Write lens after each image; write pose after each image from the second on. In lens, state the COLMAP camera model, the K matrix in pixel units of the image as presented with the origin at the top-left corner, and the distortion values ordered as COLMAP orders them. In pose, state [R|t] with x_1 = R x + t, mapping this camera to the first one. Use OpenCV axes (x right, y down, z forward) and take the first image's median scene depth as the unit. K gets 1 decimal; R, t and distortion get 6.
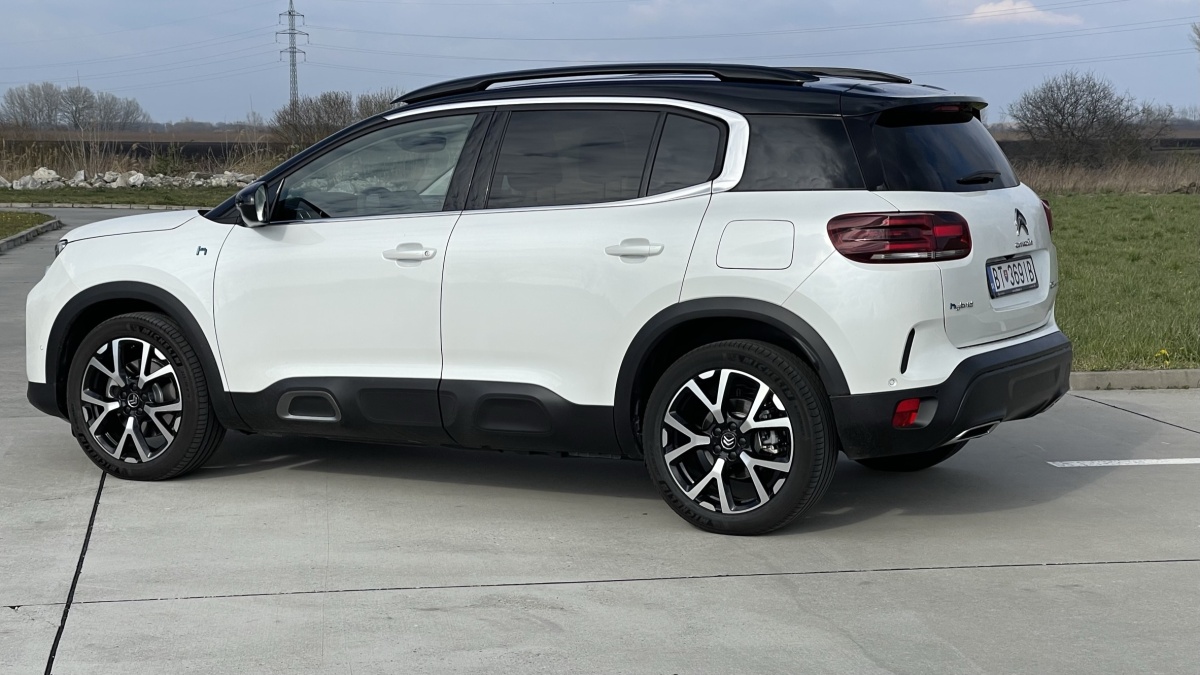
lens RADIAL K [[2228.2, 0, 586.4], [0, 2228.2, 343.0], [0, 0, 1]] dist [0.224256, 0.000000]
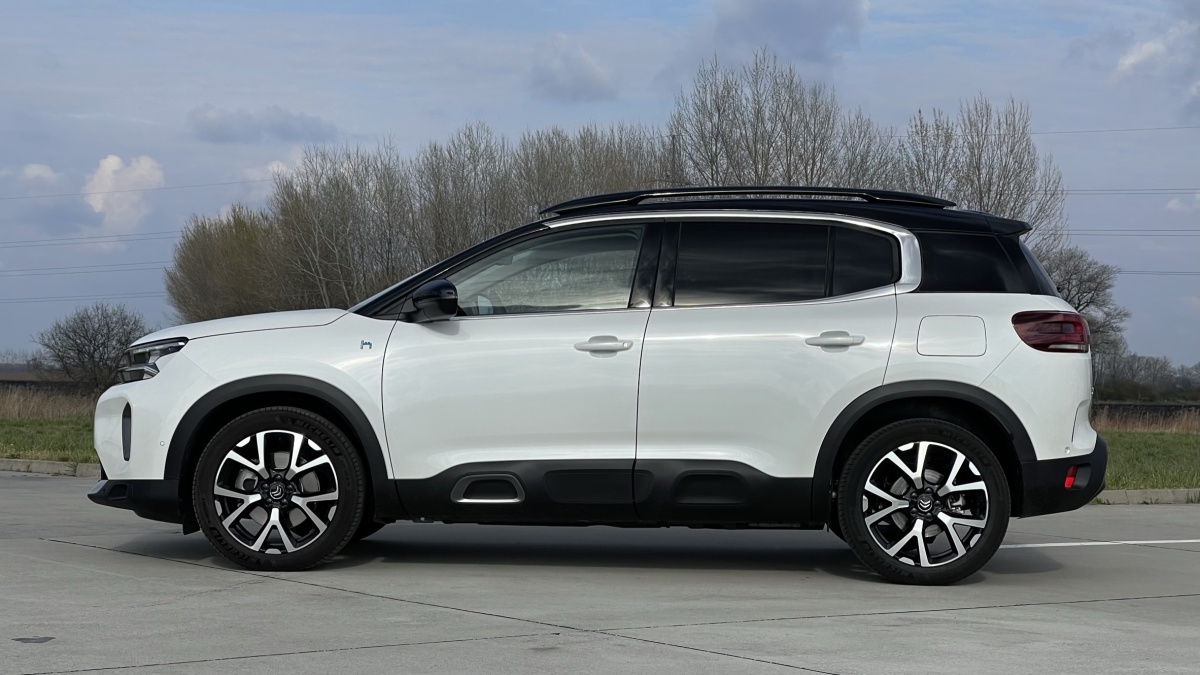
lens RADIAL K [[2228.2, 0, 570.3], [0, 2228.2, 336.3], [0, 0, 1]] dist [0.224256, 0.000000]
pose [[0.888191, 0.028559, 0.458586, -0.602237], [0.022799, 0.994098, -0.106065, 0.072213], [-0.458909, 0.104662, 0.882297, 0.037075]]
